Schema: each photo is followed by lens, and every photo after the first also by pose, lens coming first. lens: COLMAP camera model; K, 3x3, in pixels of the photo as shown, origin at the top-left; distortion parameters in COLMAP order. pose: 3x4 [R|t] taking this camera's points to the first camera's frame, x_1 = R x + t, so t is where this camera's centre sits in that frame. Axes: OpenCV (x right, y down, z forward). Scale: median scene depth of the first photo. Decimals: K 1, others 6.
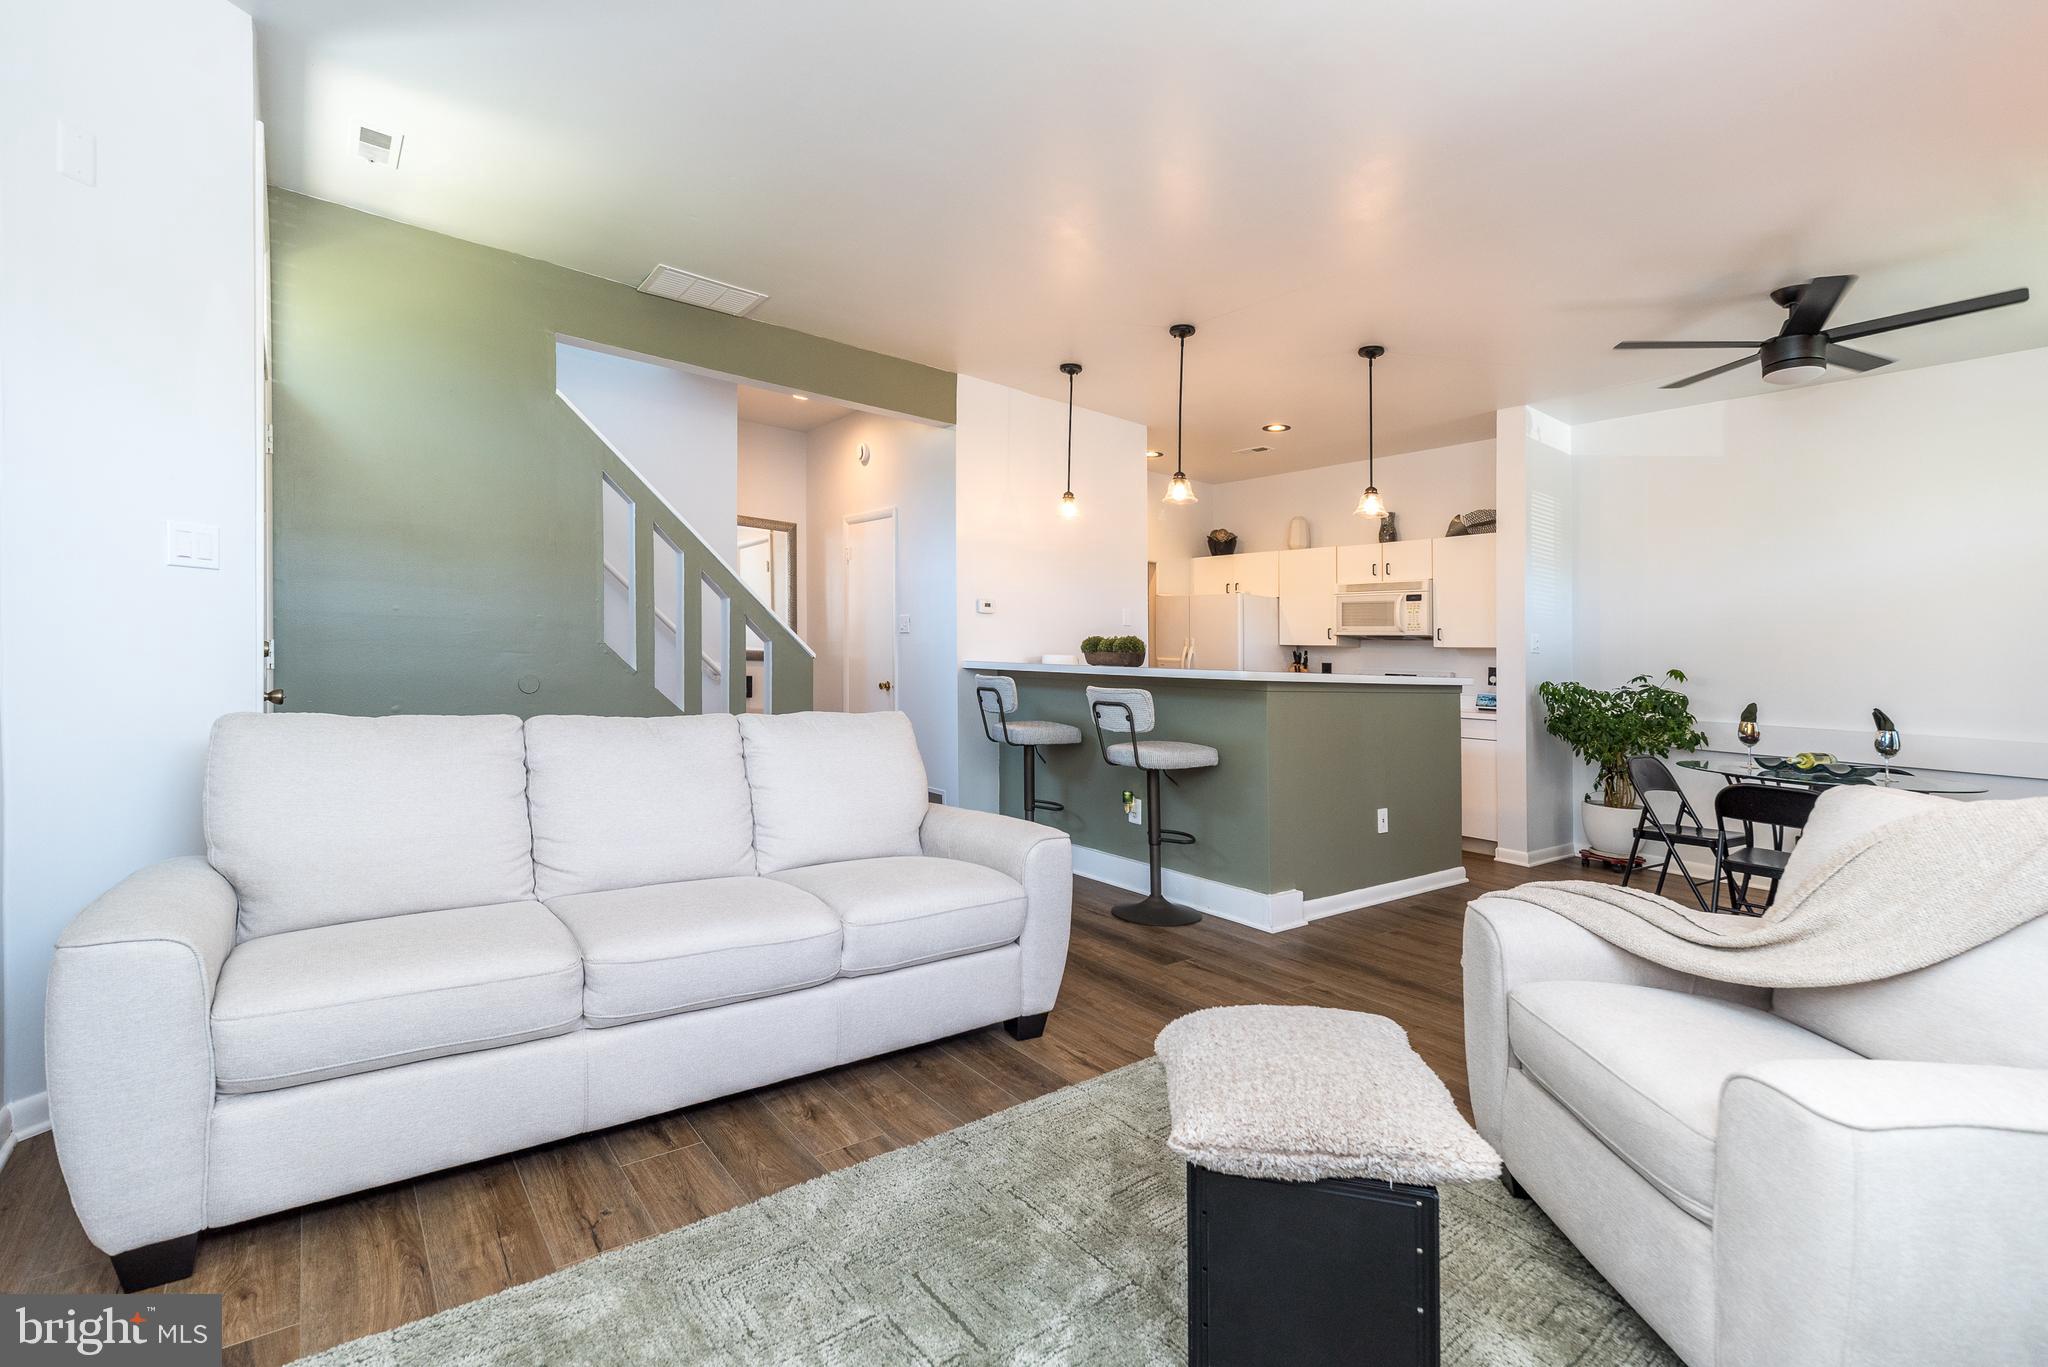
lens RADIAL K [[917.9, 0, 994.0], [0, 917.9, 532.3], [0, 0, 1]] dist [0.026803, -0.000185]
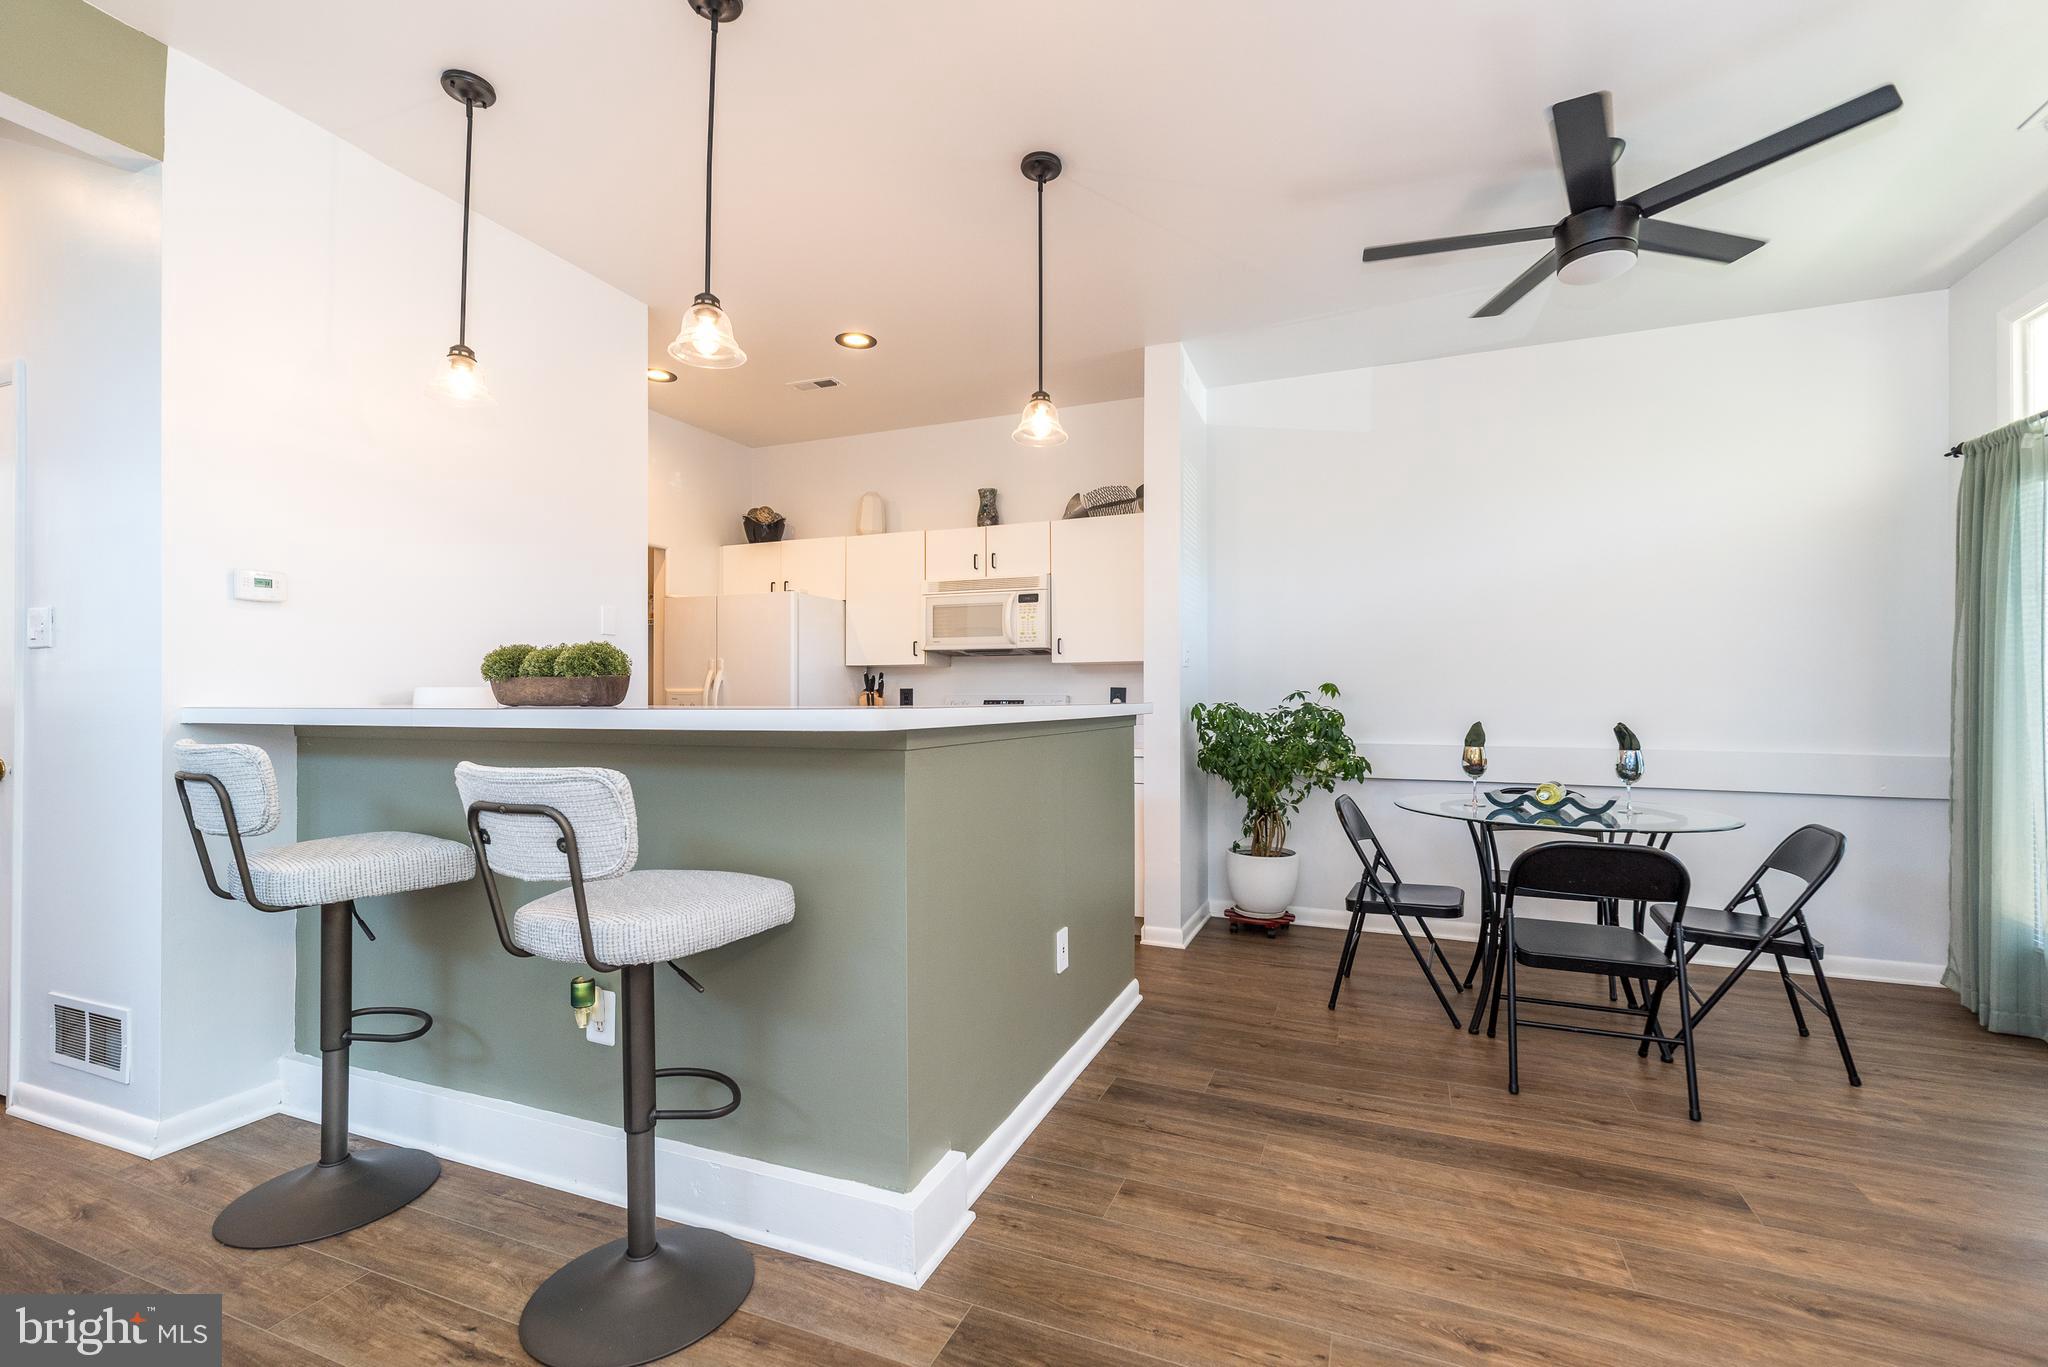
lens RADIAL K [[891.4, 0, 1021.8], [0, 891.4, 678.5], [0, 0, 1]] dist [0.009602, -0.000456]
pose [[0.855546, -0.020996, 0.517300, 0.093103], [-0.044208, 0.992565, 0.113400, 0.066147], [-0.515835, -0.119888, 0.848258, 0.470881]]
